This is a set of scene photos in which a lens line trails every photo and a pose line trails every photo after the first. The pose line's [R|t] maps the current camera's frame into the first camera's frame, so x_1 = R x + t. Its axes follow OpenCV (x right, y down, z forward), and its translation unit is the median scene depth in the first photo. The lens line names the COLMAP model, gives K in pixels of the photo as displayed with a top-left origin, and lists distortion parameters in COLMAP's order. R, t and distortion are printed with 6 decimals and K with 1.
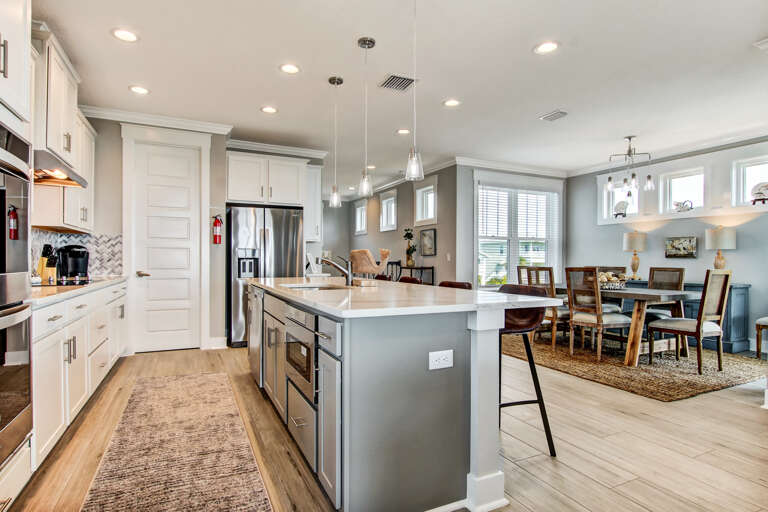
lens RADIAL K [[415.1, 0, 384.0], [0, 415.1, 256.0], [0, 0, 1]] dist [-0.002564, -0.001231]
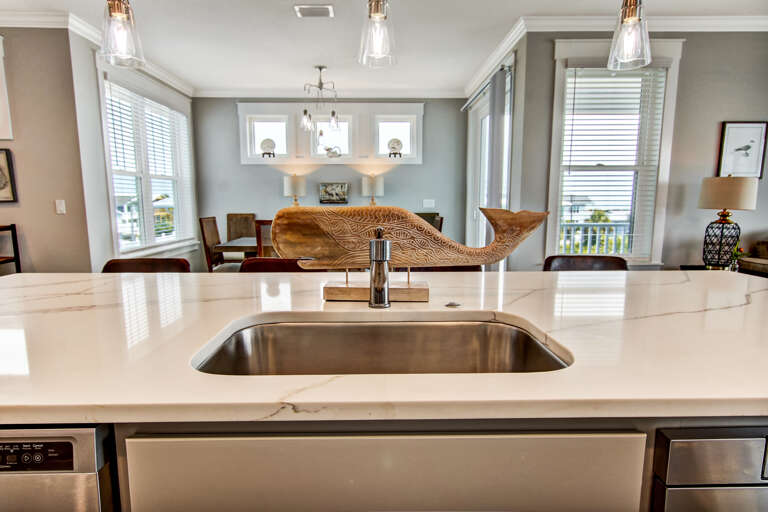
lens RADIAL K [[443.5, 0, 386.7], [0, 443.5, 264.3], [0, 0, 1]] dist [-0.002684, 0.000586]
pose [[0.409112, -0.134056, 0.902583, -0.238909], [-0.003607, 0.988904, 0.148512, -0.010054], [-0.912477, -0.064013, 0.404089, 0.424950]]
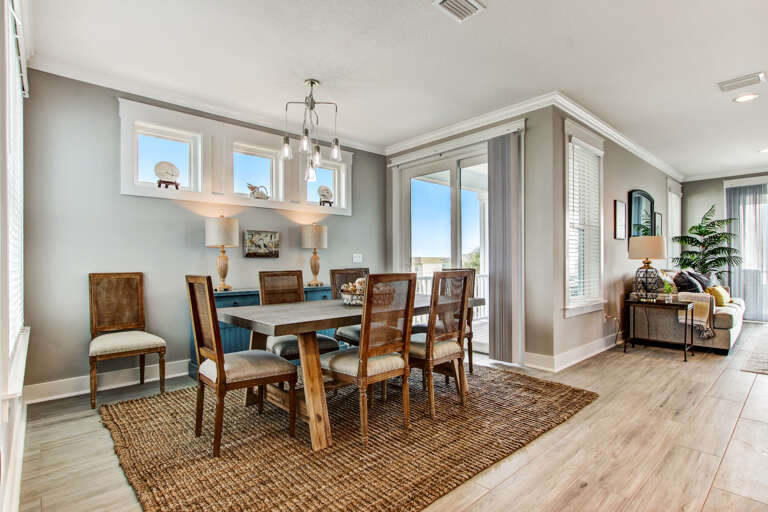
lens RADIAL K [[384.5, 0, 384.0], [0, 384.5, 256.0], [0, 0, 1]] dist [-0.002691, -0.000333]
pose [[-0.291441, 0.013919, 0.956487, -0.044724], [-0.002262, 0.999881, -0.015240, 0.012075], [-0.956586, -0.006605, -0.291375, 0.983152]]
